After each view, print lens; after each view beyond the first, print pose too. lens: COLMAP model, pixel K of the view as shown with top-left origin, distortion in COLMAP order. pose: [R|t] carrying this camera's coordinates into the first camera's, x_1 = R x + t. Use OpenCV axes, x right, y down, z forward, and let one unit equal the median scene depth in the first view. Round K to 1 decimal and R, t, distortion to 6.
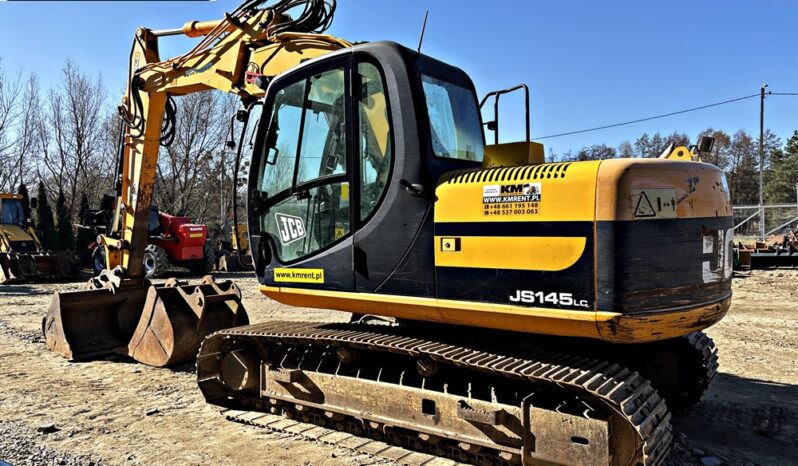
lens RADIAL K [[595.6, 0, 400.2], [0, 595.6, 238.8], [0, 0, 1]] dist [0.057746, -0.055239]
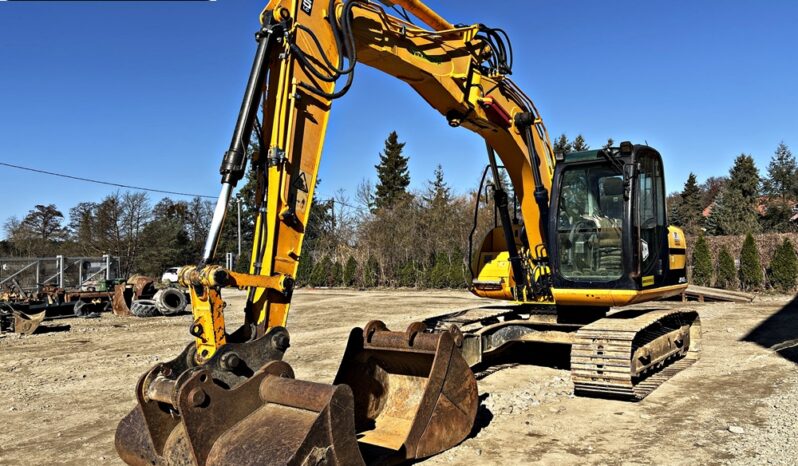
lens RADIAL K [[594.6, 0, 401.4], [0, 594.6, 241.9], [0, 0, 1]] dist [0.094145, -0.123046]
pose [[0.036673, 0.049707, 0.998090, -1.774788], [0.052383, 0.997294, -0.051592, 0.009336], [-0.997953, 0.054175, 0.033970, 1.613232]]
